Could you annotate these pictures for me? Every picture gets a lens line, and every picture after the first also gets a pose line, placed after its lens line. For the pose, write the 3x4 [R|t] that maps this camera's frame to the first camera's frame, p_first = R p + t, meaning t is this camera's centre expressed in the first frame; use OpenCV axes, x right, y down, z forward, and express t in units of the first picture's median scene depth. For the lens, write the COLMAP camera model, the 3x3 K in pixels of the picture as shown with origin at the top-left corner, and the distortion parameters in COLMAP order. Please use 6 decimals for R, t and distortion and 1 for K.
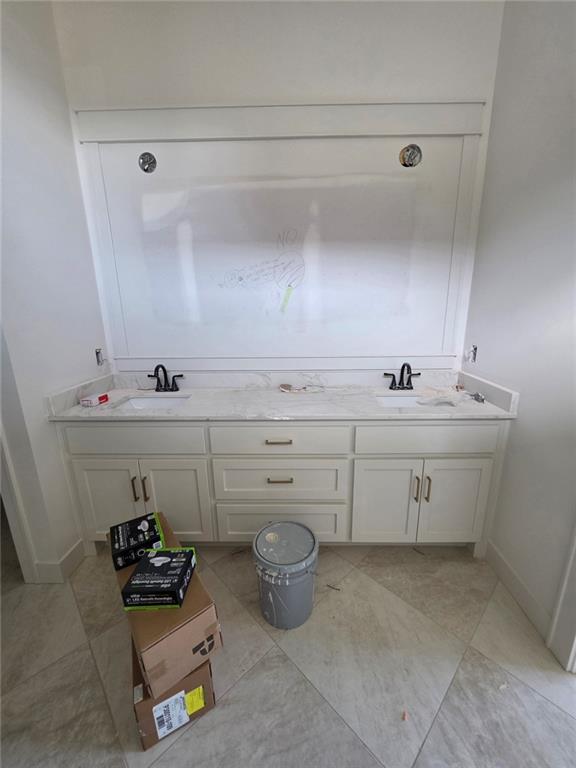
lens RADIAL K [[309.4, 0, 293.7], [0, 309.4, 384.9], [0, 0, 1]] dist [-0.004063, 0.000119]
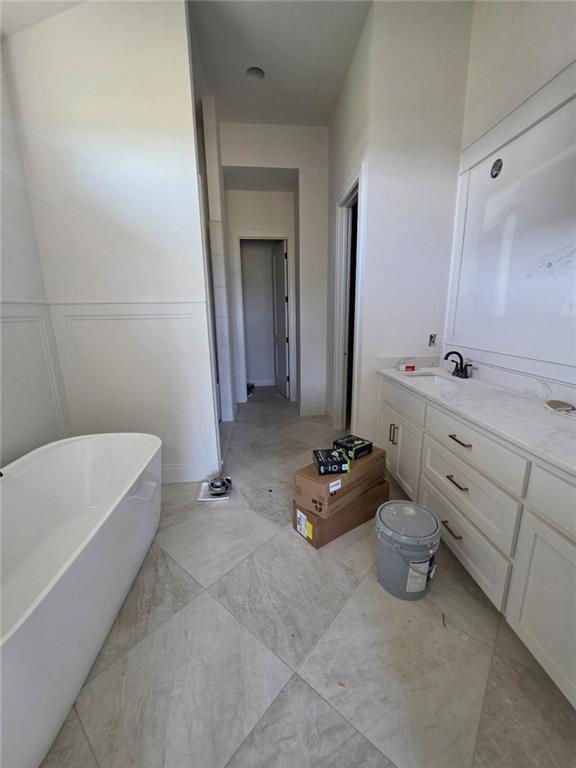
lens RADIAL K [[309.4, 0, 293.7], [0, 309.4, 384.9], [0, 0, 1]] dist [-0.004063, 0.000119]
pose [[0.111150, 0.236755, -0.965191, 0.763180], [-0.234921, 0.949943, 0.205961, -0.052495], [0.965639, 0.203851, 0.161205, 0.316598]]
